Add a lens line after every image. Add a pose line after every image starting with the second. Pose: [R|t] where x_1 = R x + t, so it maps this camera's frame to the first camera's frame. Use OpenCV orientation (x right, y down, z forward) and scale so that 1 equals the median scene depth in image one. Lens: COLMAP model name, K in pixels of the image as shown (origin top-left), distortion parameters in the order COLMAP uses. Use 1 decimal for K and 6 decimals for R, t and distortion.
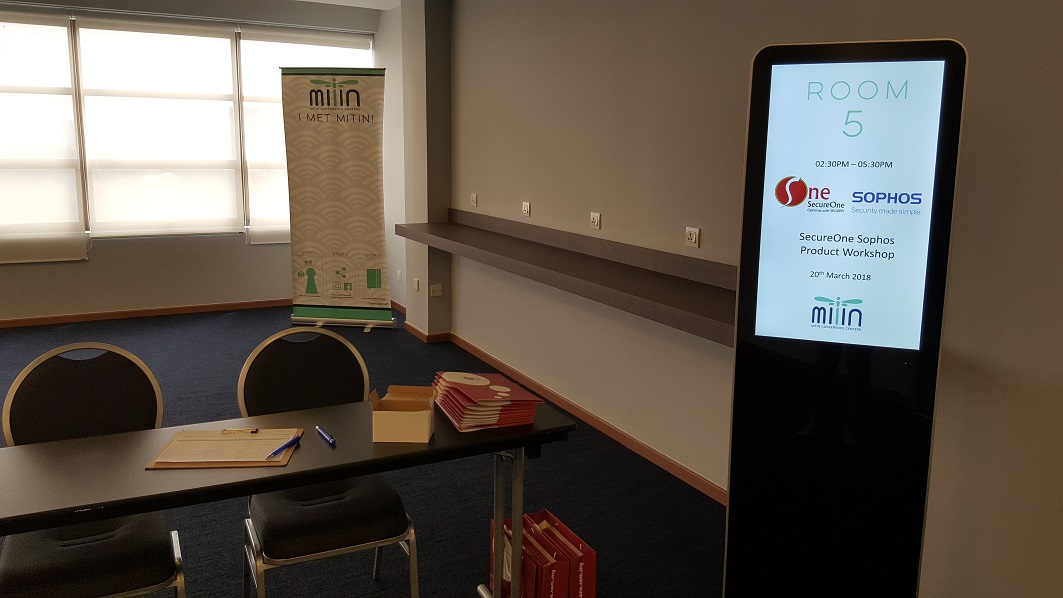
lens RADIAL K [[789.3, 0, 533.7], [0, 789.3, 276.9], [0, 0, 1]] dist [0.135343, -0.261279]
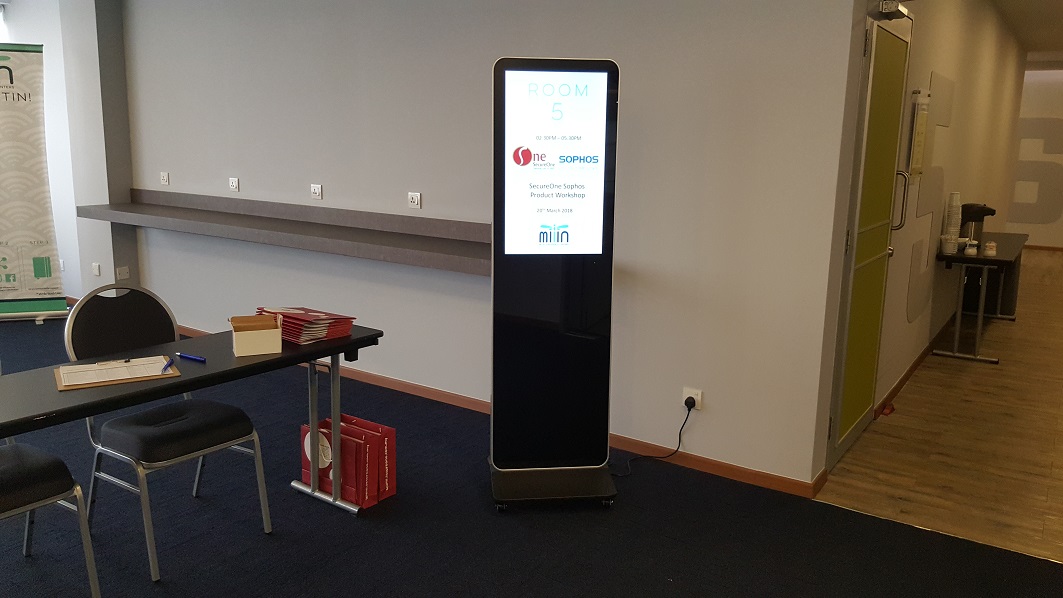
lens RADIAL K [[792.3, 0, 531.5], [0, 792.3, 299.0], [0, 0, 1]] dist [0.108865, -0.193886]
pose [[0.890841, -0.086854, 0.445935, -0.261314], [0.068134, 0.995996, 0.057879, 0.056137], [-0.449177, -0.021178, 0.893192, -0.263070]]
